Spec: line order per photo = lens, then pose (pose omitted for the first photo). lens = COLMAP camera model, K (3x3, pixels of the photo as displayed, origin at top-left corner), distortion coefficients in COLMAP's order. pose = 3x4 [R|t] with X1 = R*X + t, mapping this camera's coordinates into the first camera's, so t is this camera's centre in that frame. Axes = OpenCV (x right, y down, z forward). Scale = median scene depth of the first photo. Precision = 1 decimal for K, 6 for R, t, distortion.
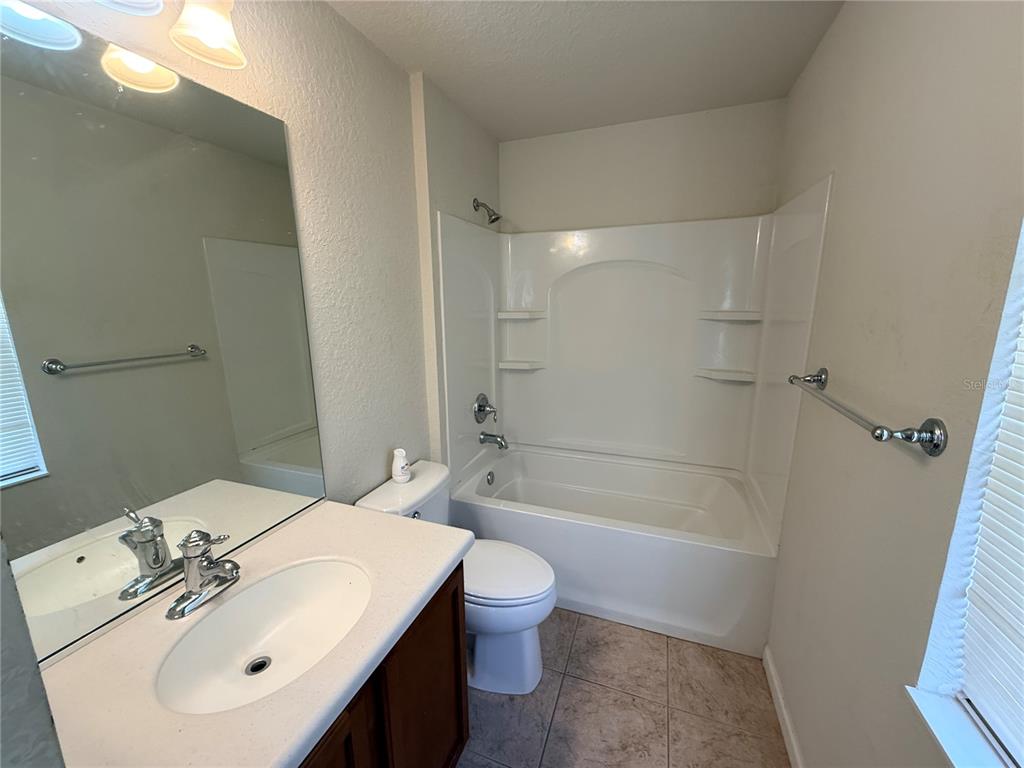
lens RADIAL K [[409.8, 0, 512.0], [0, 409.8, 384.0], [0, 0, 1]] dist [-0.004425, -0.000482]
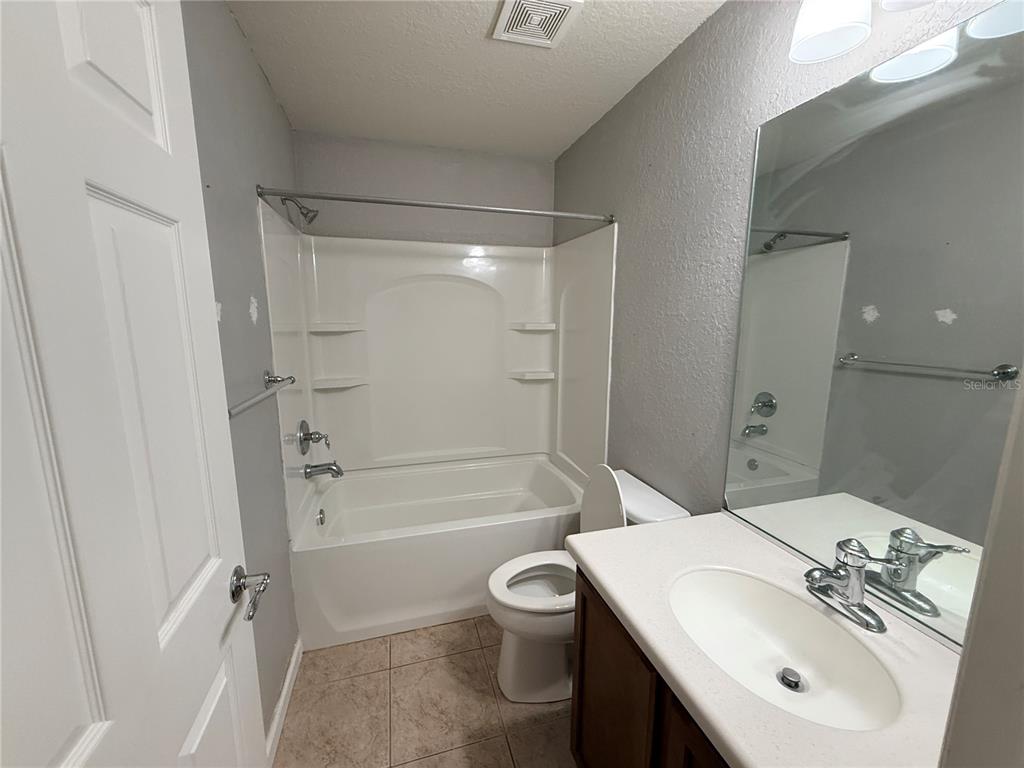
lens RADIAL K [[409.8, 0, 512.0], [0, 409.8, 384.0], [0, 0, 1]] dist [-0.004425, -0.000482]
pose [[0.806085, -0.079745, 0.586402, -0.217609], [0.098316, 0.995155, 0.000183, -0.006501], [-0.583575, 0.057505, 0.810020, 0.066010]]
